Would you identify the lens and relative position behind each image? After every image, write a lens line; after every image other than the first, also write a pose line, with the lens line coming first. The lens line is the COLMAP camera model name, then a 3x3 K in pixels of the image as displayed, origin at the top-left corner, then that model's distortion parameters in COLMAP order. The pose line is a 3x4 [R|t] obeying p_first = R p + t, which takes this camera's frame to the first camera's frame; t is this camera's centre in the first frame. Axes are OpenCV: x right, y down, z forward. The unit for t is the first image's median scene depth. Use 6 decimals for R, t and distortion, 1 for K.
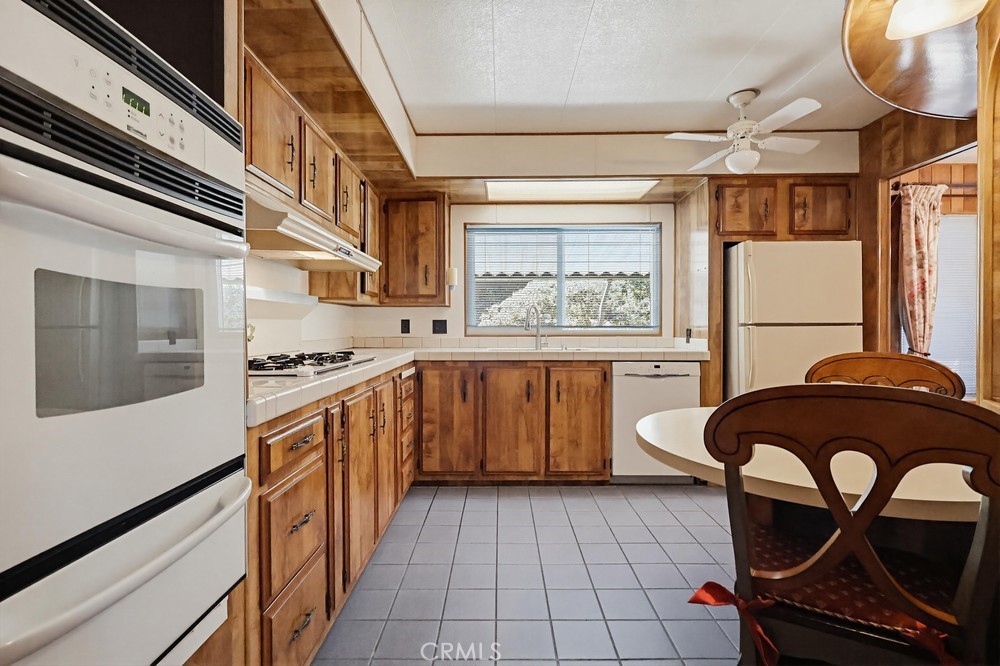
lens RADIAL K [[465.1, 0, 495.9], [0, 465.1, 329.0], [0, 0, 1]] dist [-0.003789, 0.000975]
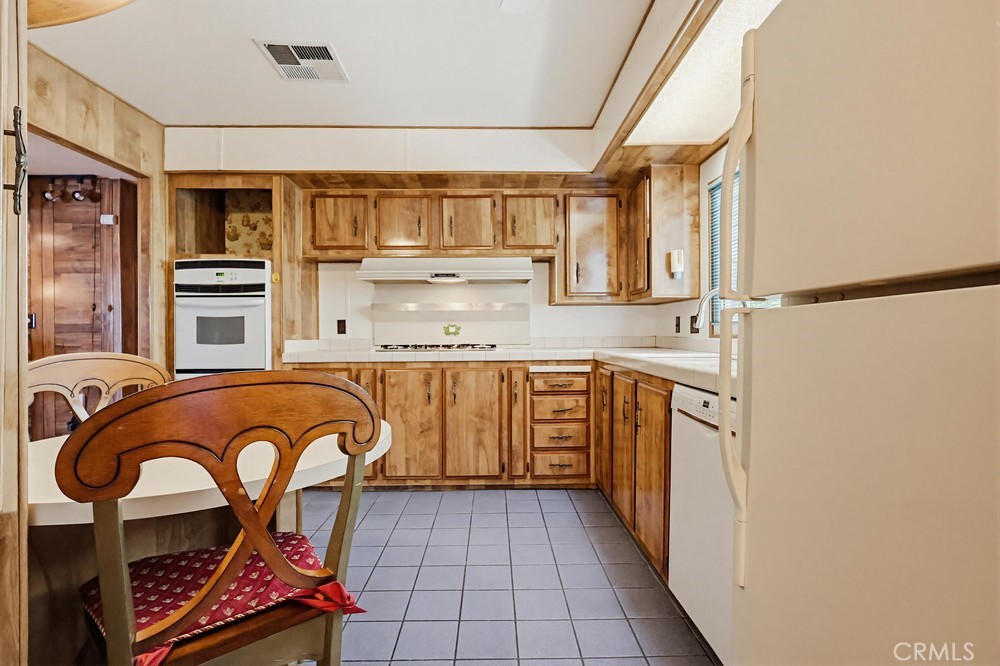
lens RADIAL K [[465.1, 0, 494.9], [0, 465.1, 335.0], [0, 0, 1]] dist [-0.003789, 0.000975]
pose [[0.023685, 0.005751, -0.999703, 0.804919], [0.001095, 0.999983, 0.005778, 0.010120], [0.999719, -0.001231, 0.023678, 0.777400]]
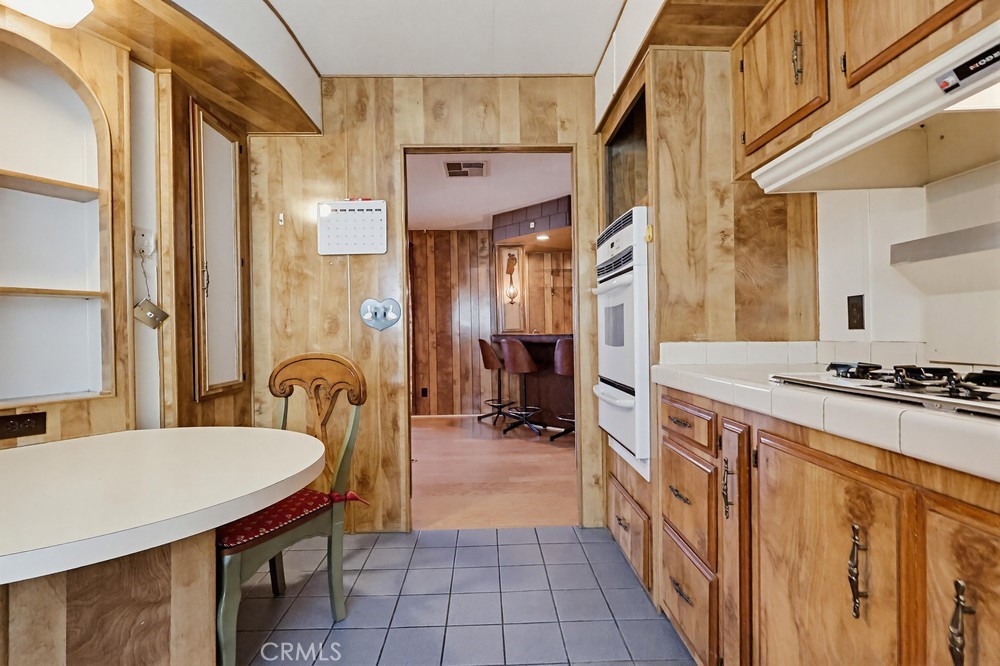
lens RADIAL K [[465.1, 0, 503.7], [0, 465.1, 334.7], [0, 0, 1]] dist [-0.003789, 0.000975]
pose [[-0.999097, 0.013243, -0.040368, 0.019363], [0.012865, 0.999871, 0.009610, 0.009784], [0.040490, 0.009082, -0.999139, 0.894881]]
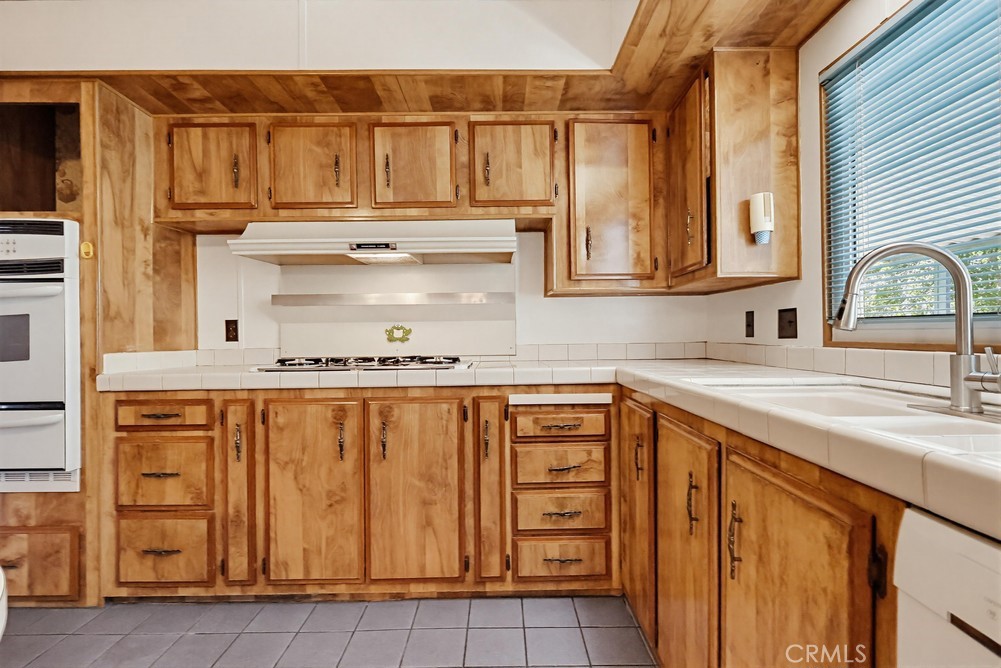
lens RADIAL K [[465.6, 0, 502.0], [0, 465.6, 335.5], [0, 0, 1]] dist [-0.003789, 0.000975]
pose [[0.022542, 0.002767, -0.999742, 0.415059], [0.007495, 0.999968, 0.002937, 0.005175], [0.999718, -0.007559, 0.022521, 0.851766]]
